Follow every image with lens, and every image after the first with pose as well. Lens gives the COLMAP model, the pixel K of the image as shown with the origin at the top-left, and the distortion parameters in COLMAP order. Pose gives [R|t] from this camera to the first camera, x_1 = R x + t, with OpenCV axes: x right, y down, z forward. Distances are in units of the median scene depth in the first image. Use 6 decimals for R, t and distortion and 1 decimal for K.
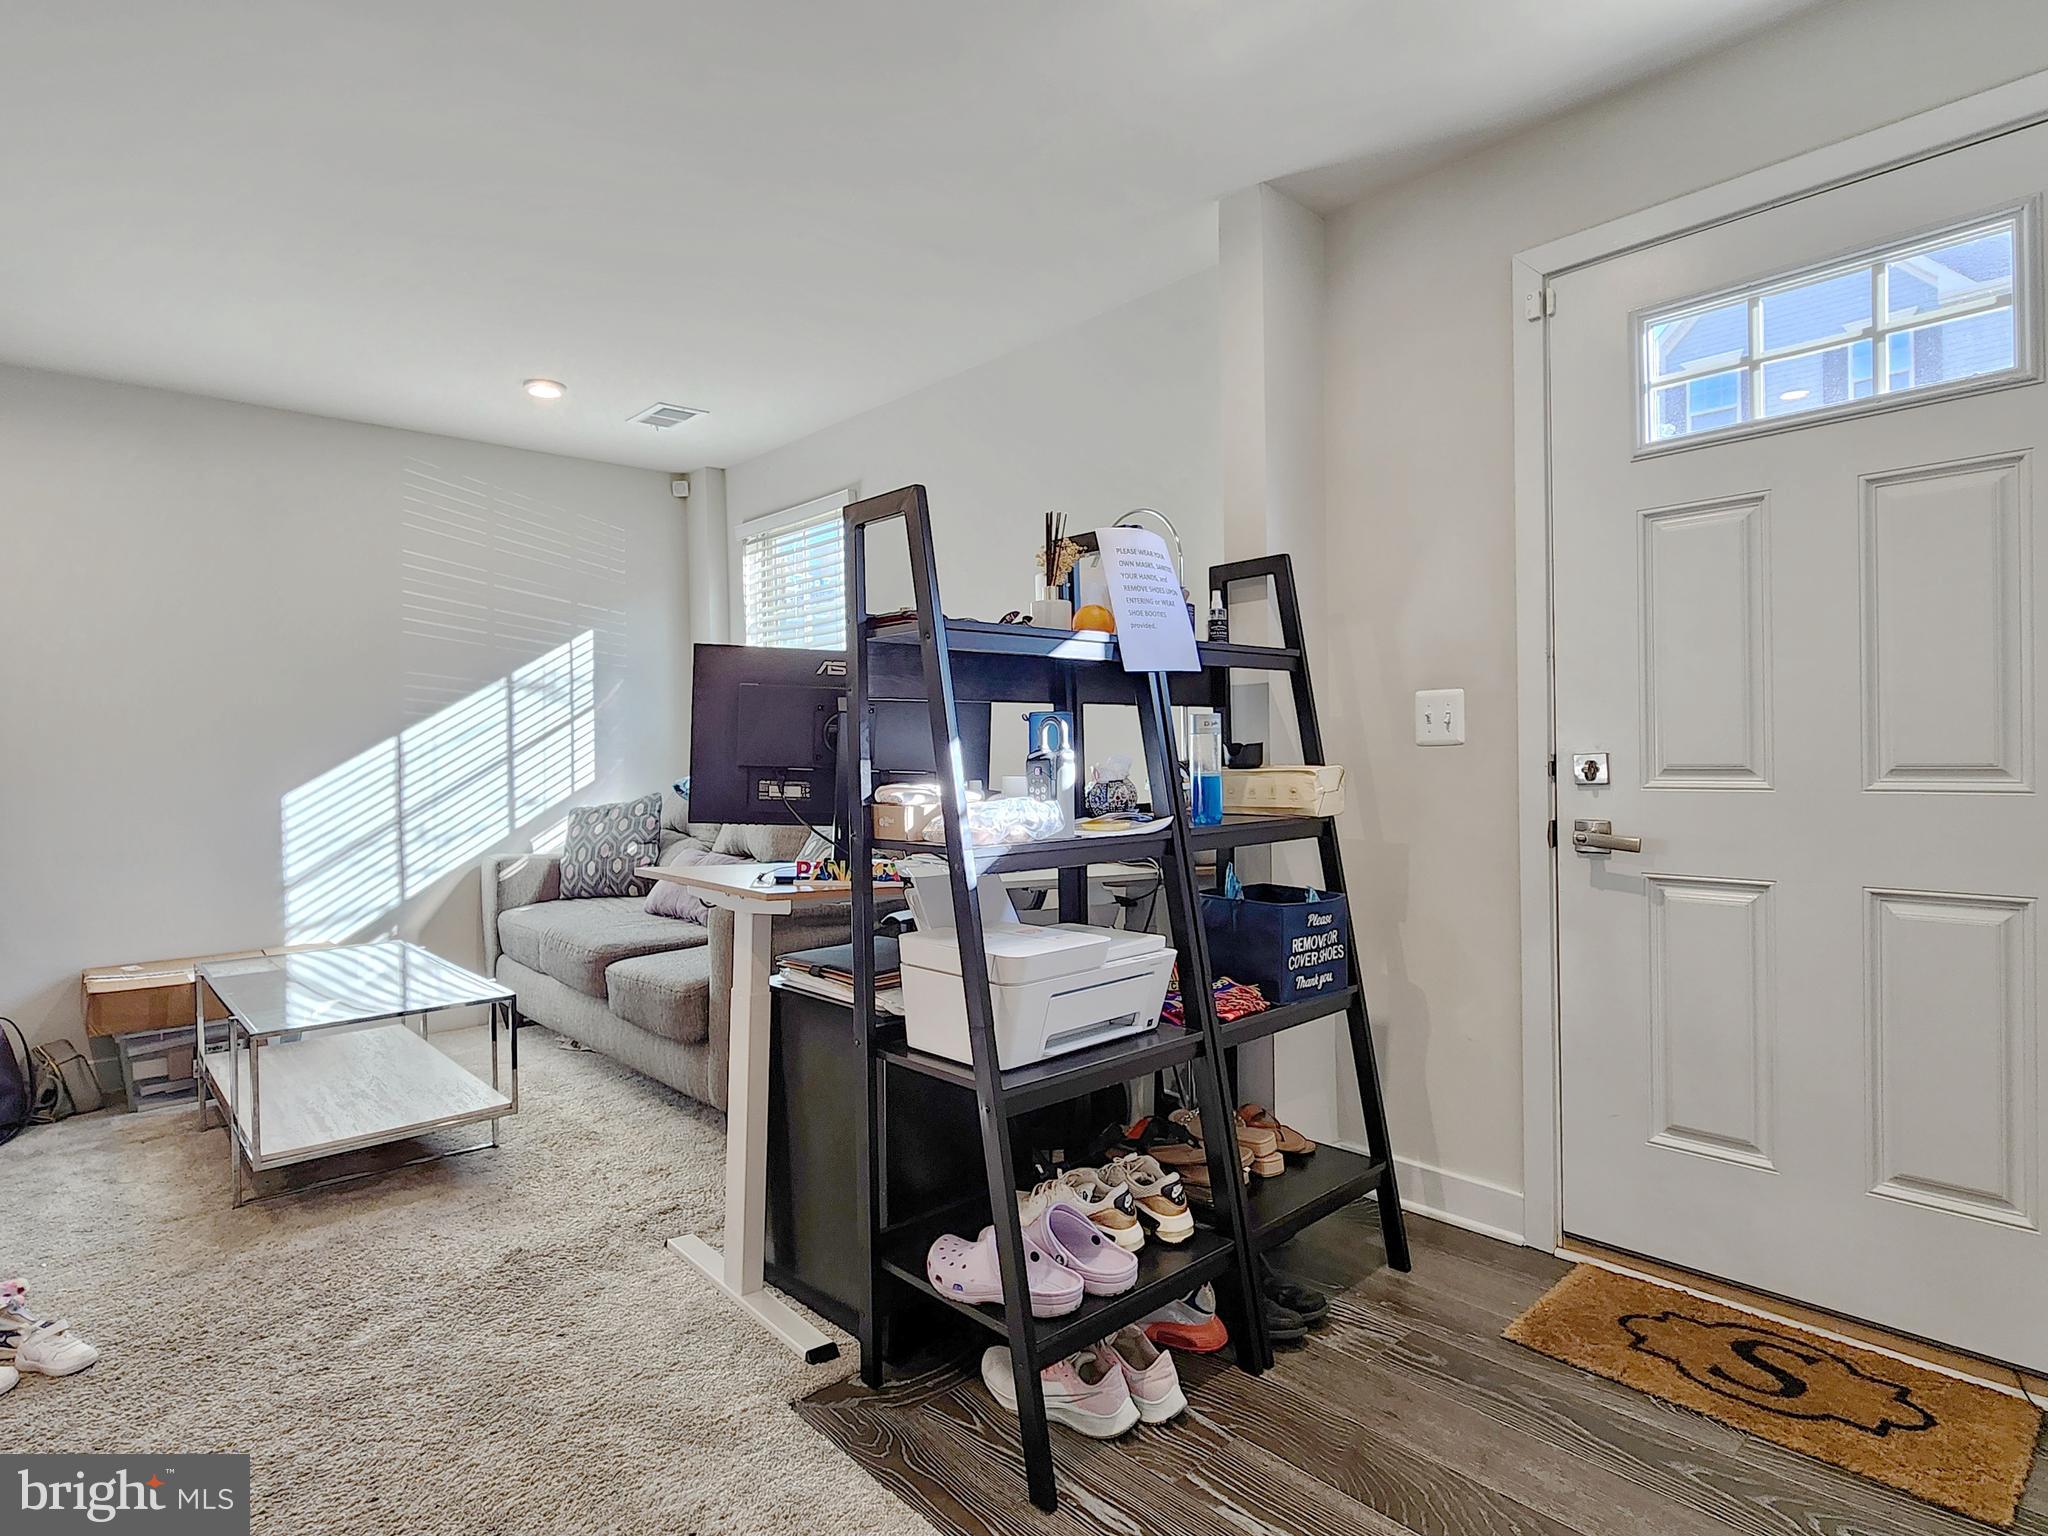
lens RADIAL K [[1079.3, 0, 1024.0], [0, 1079.3, 768.0], [0, 0, 1]] dist [-0.020300, -0.000053]
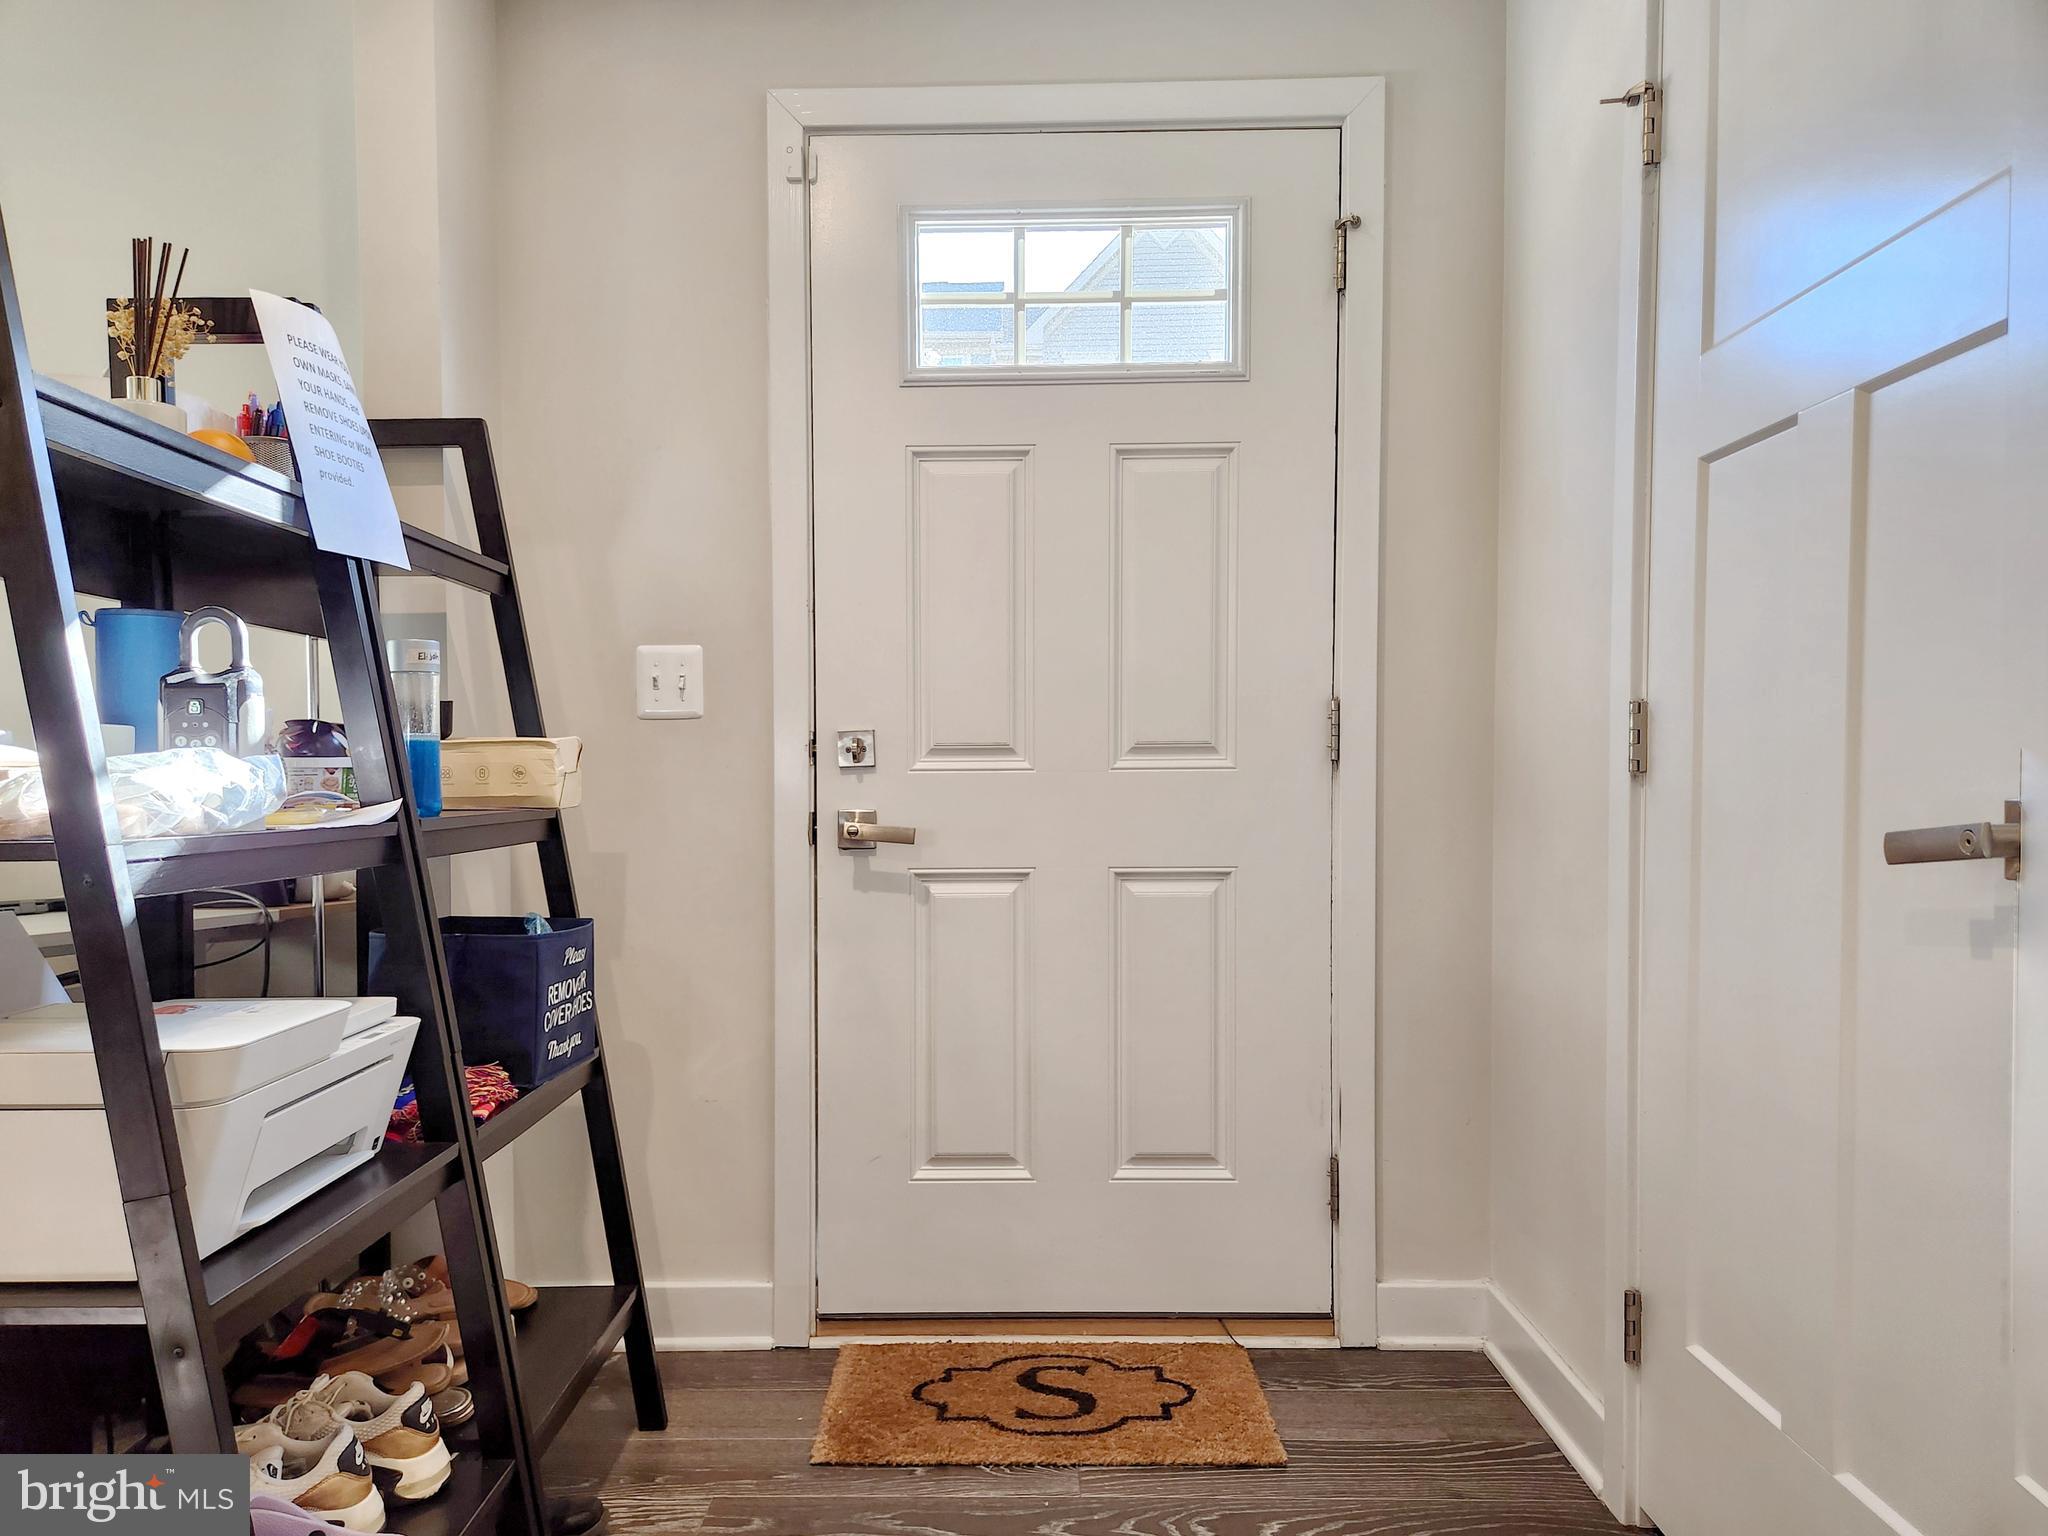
lens RADIAL K [[1352.0, 0, 1019.7], [0, 1352.0, 814.4], [0, 0, 1]] dist [0.070364, -0.103683]
pose [[0.677216, -0.016147, 0.735607, -0.185033], [0.011272, 0.999870, 0.011571, 0.046954], [-0.735698, 0.000456, 0.677310, 0.214376]]
